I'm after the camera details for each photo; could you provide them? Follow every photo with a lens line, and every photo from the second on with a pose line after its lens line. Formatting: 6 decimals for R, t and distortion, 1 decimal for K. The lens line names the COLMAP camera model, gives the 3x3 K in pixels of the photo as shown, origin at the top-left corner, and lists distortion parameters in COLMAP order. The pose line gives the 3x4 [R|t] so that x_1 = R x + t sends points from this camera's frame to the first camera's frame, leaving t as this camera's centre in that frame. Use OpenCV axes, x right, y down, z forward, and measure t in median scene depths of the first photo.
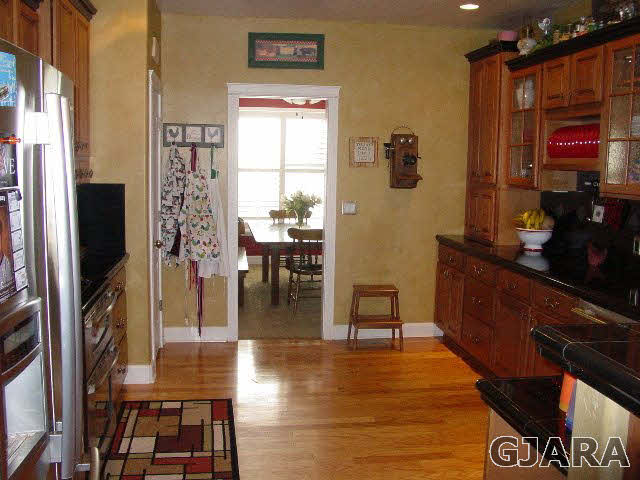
lens RADIAL K [[671.1, 0, 320.0], [0, 671.1, 240.0], [0, 0, 1]] dist [-0.111072, 0.037208]
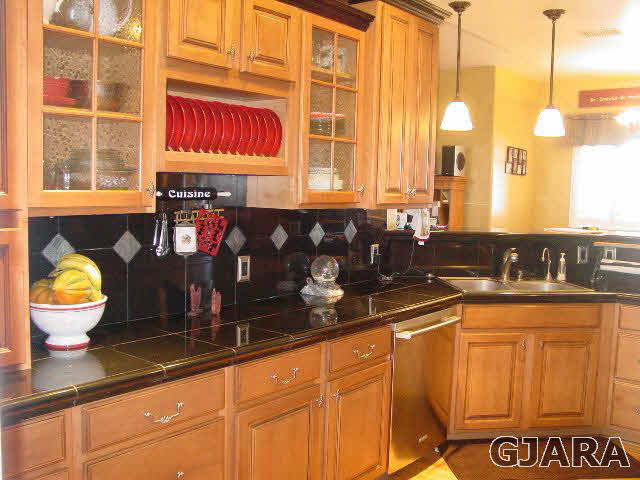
lens RADIAL K [[671.1, 0, 320.0], [0, 671.1, 240.0], [0, 0, 1]] dist [-0.111072, 0.037208]
pose [[-0.690251, -0.105882, 0.715781, -0.119072], [0.039689, 0.982206, 0.183567, -0.132665], [-0.722481, 0.155116, -0.673766, 1.160329]]
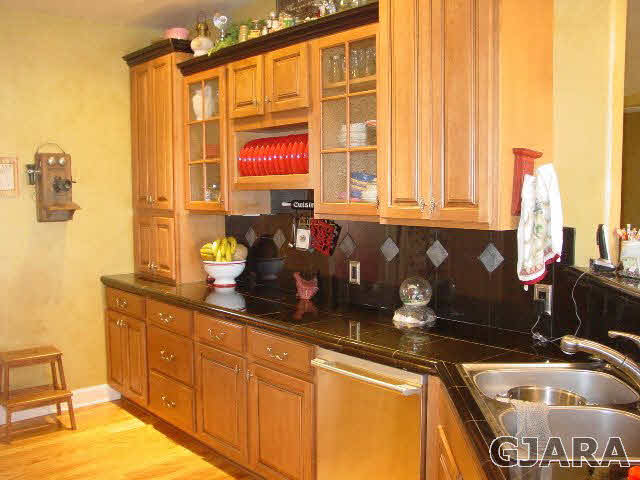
lens RADIAL K [[671.1, 0, 320.0], [0, 671.1, 240.0], [0, 0, 1]] dist [-0.111072, 0.037208]
pose [[0.854075, -0.066954, 0.515822, -0.012868], [0.086220, 0.996185, -0.013455, -0.020605], [-0.512954, 0.055966, 0.856590, 0.198085]]
